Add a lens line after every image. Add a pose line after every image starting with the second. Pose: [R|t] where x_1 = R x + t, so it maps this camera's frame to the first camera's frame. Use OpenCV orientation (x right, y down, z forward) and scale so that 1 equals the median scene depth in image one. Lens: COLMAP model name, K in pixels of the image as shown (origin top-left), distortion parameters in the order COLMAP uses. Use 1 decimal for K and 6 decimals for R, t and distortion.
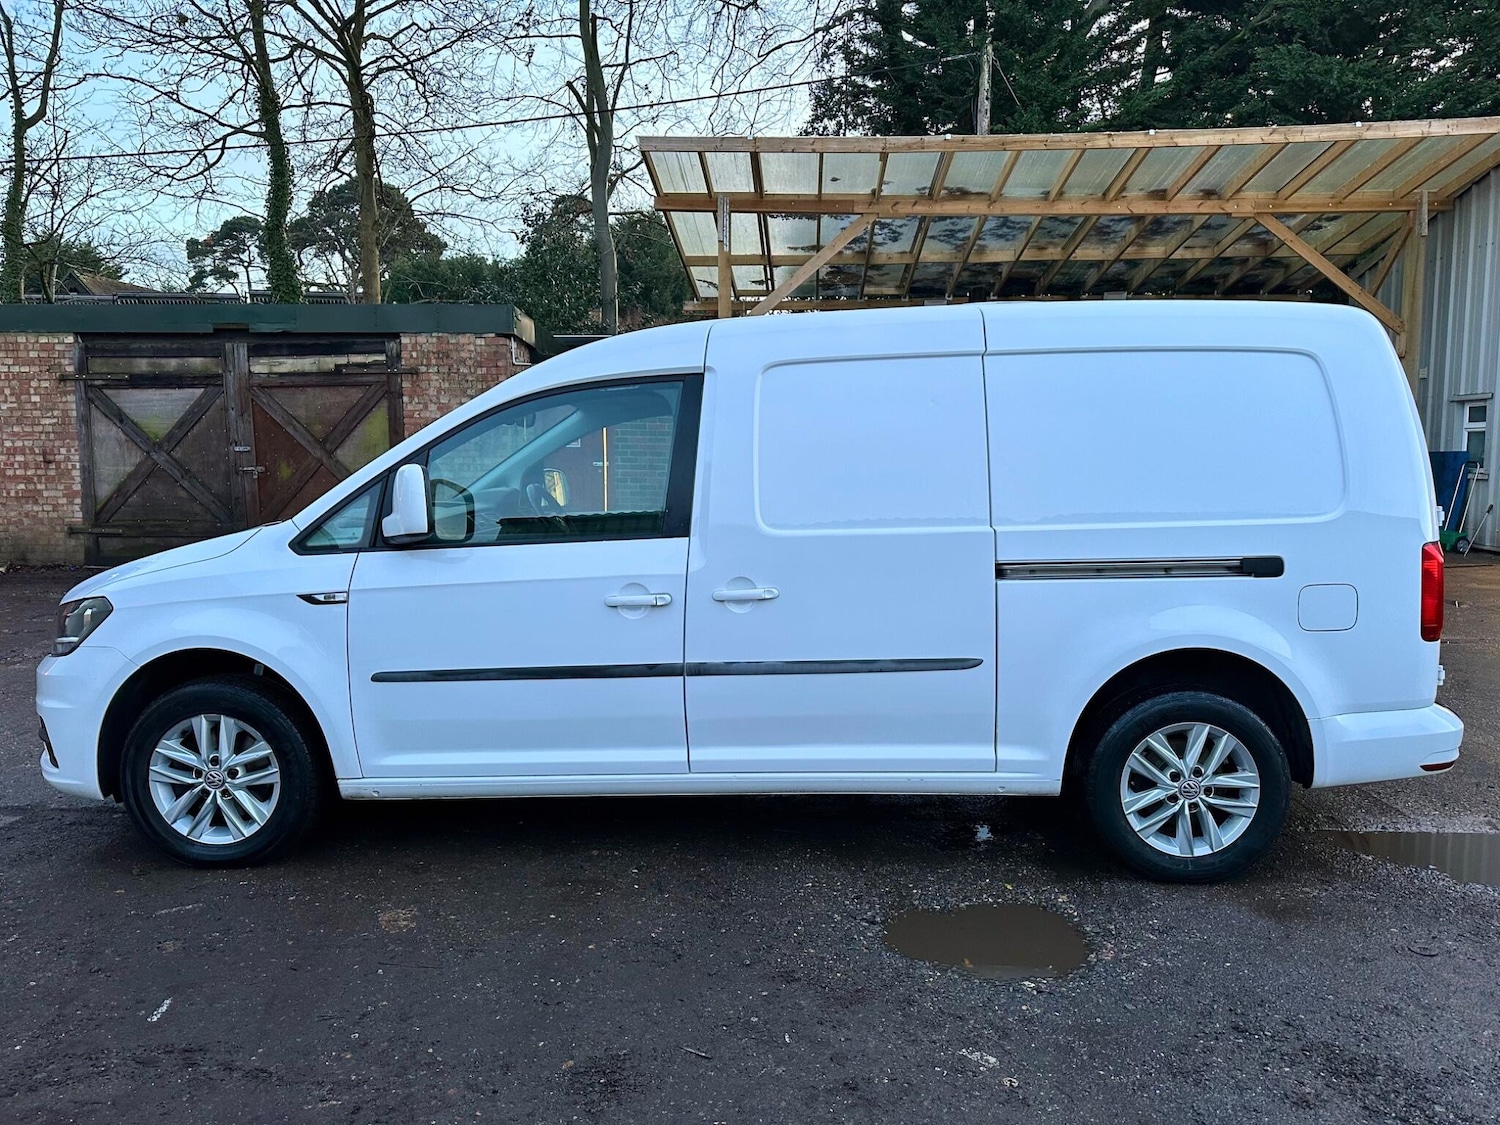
lens RADIAL K [[1063.3, 0, 763.9], [0, 1063.3, 547.9], [0, 0, 1]] dist [0.122482, -0.157692]
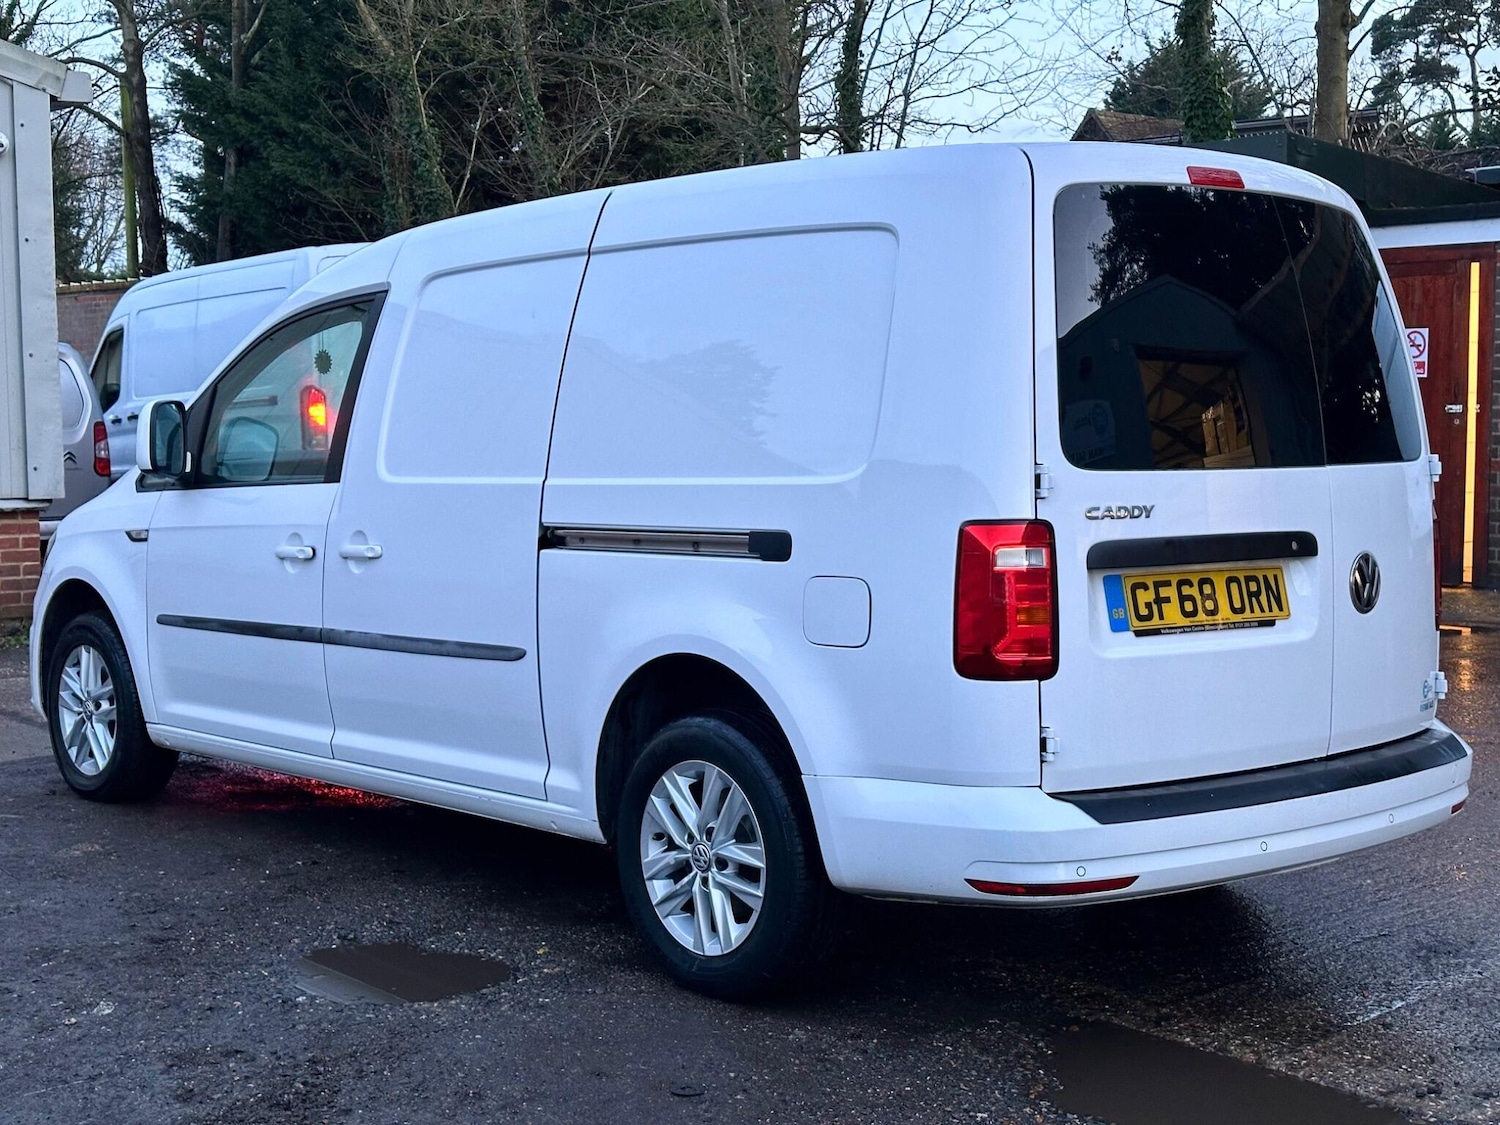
lens RADIAL K [[2133.3, 0, 750.0], [0, 2133.3, 562.5], [0, 0, 1]] dist [0.165501, -0.001500]
pose [[0.682455, 0.051865, -0.729085, 1.391274], [-0.061349, 0.998024, 0.013572, 0.010025], [0.728348, 0.035467, 0.684289, 0.058135]]
